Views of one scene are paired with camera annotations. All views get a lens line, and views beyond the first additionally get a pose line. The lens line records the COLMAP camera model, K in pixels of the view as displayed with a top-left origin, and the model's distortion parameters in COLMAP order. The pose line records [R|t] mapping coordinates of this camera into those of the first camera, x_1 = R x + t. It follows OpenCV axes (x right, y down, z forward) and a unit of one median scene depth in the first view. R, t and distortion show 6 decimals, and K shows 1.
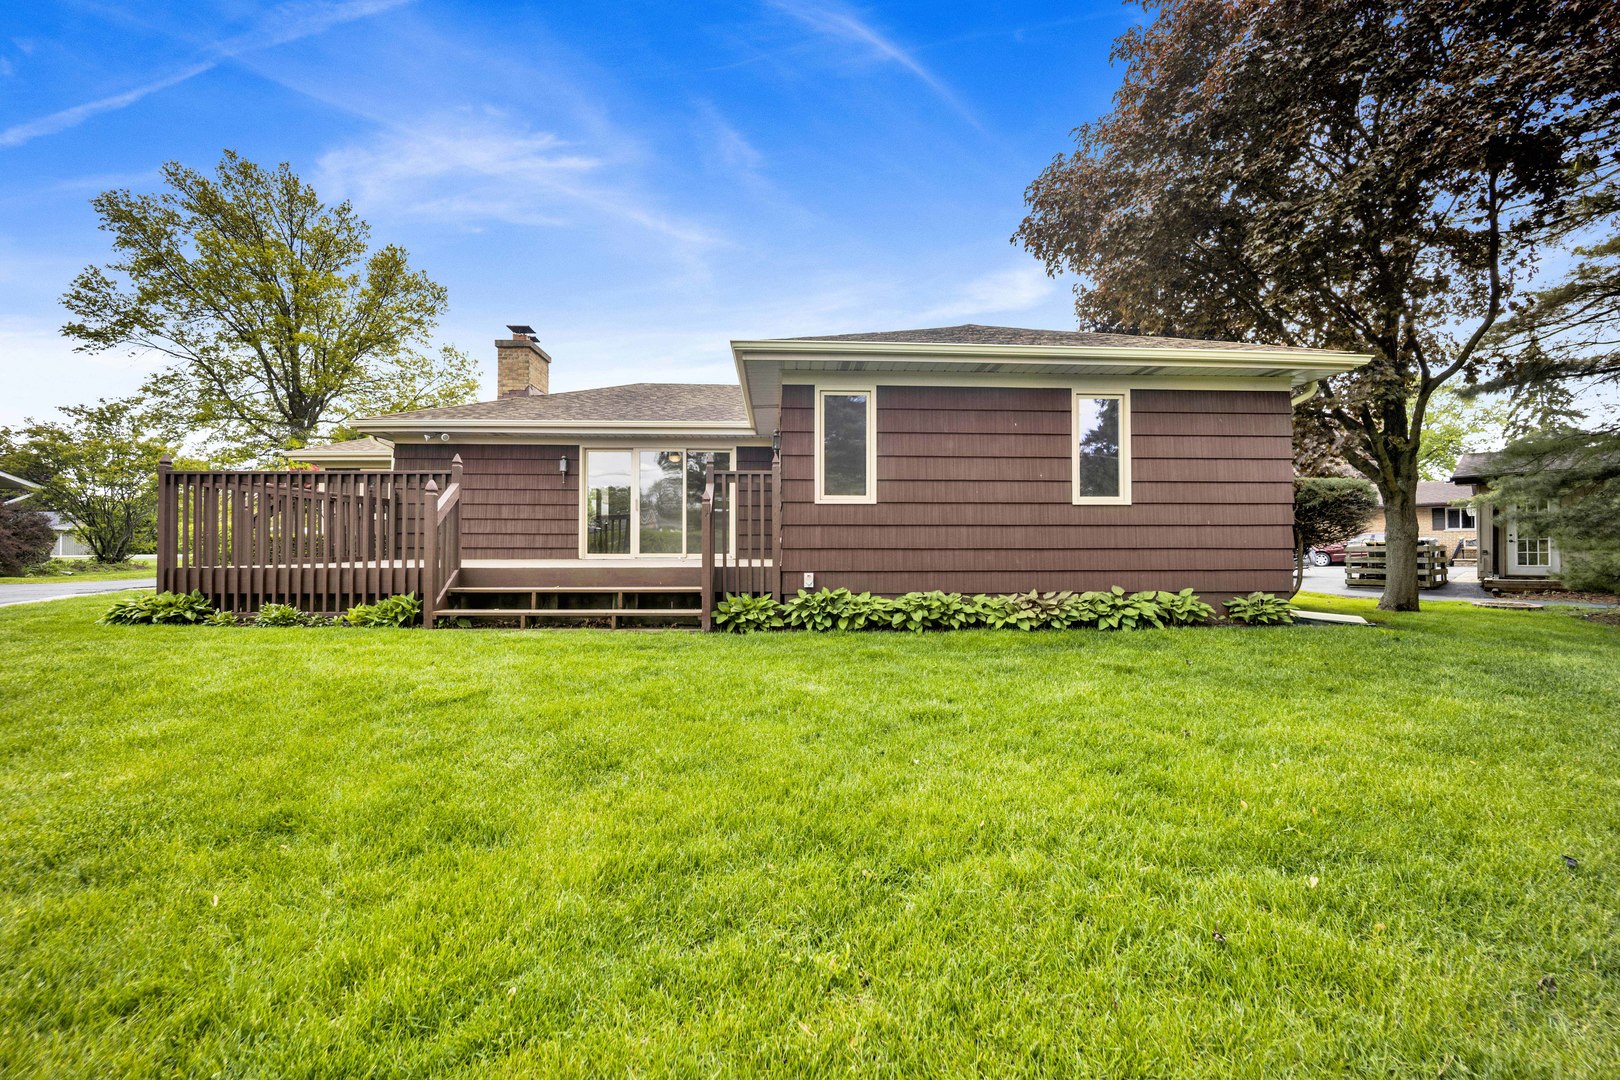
lens RADIAL K [[677.7, 0, 808.4], [0, 677.7, 540.5], [0, 0, 1]] dist [-0.020282, 0.000011]
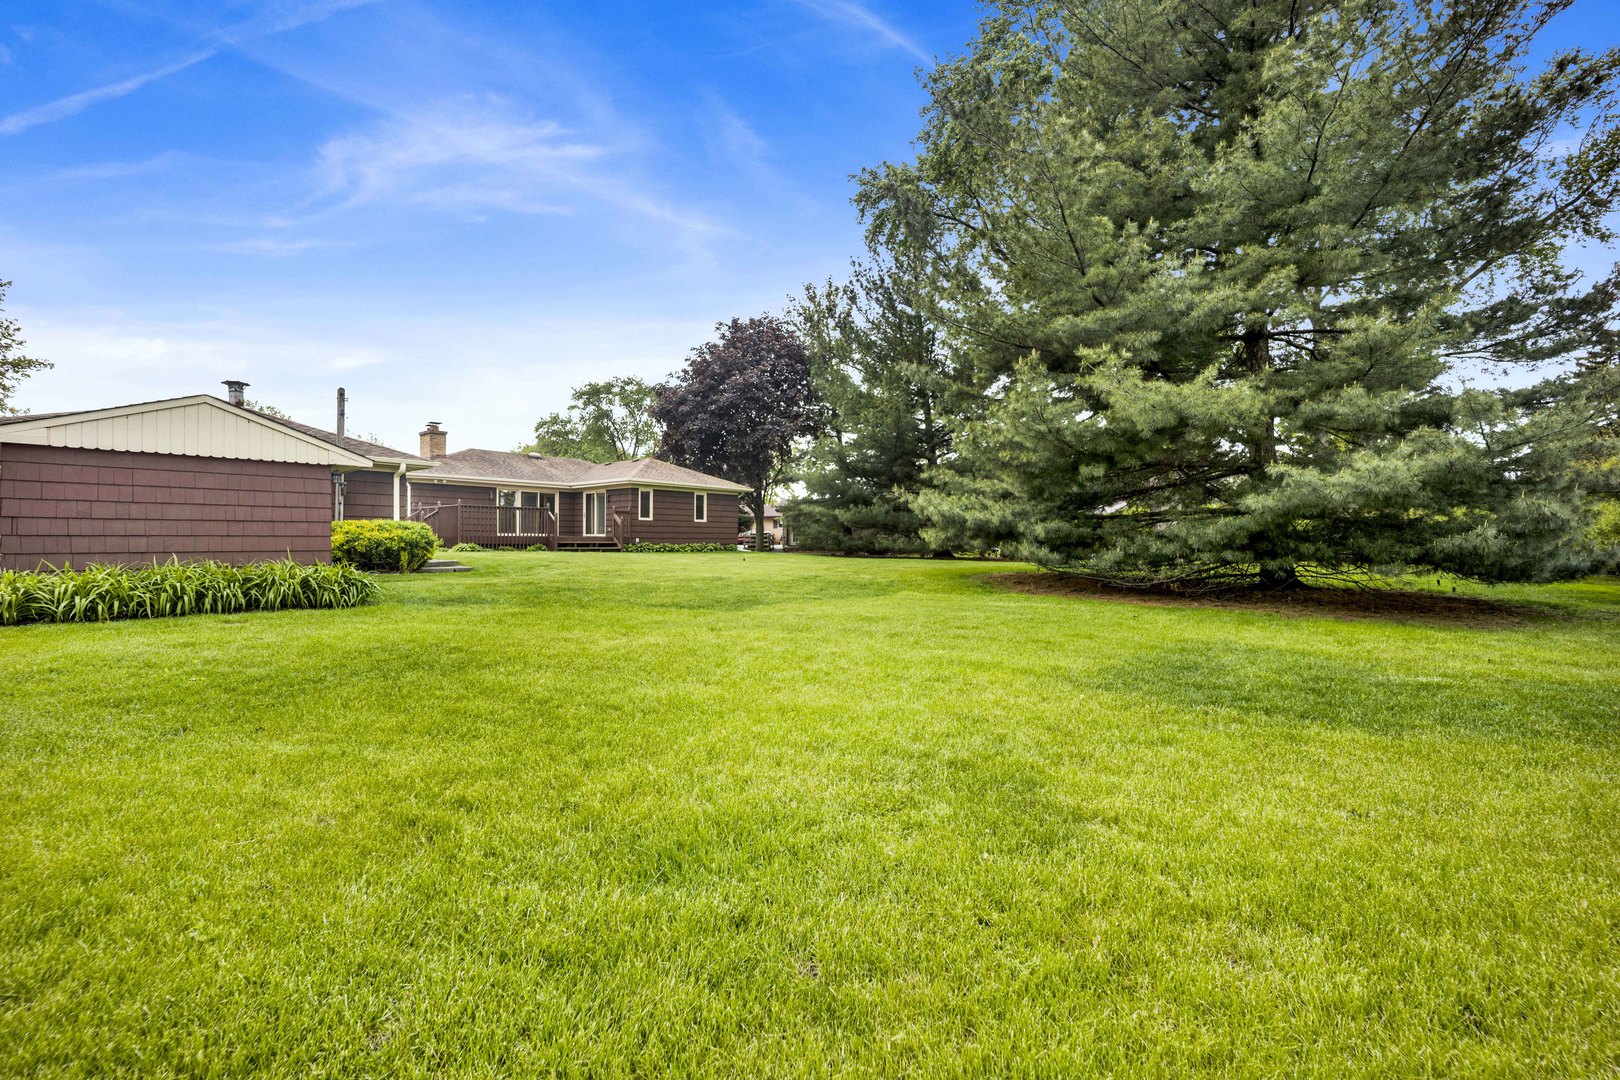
lens RADIAL K [[677.7, 0, 808.4], [0, 677.7, 540.5], [0, 0, 1]] dist [-0.020282, 0.000011]
pose [[0.697307, -0.001035, 0.716772, -1.232949], [-0.006757, 0.999945, 0.008017, 0.013966], [-0.716741, -0.010433, 0.697262, -1.385076]]
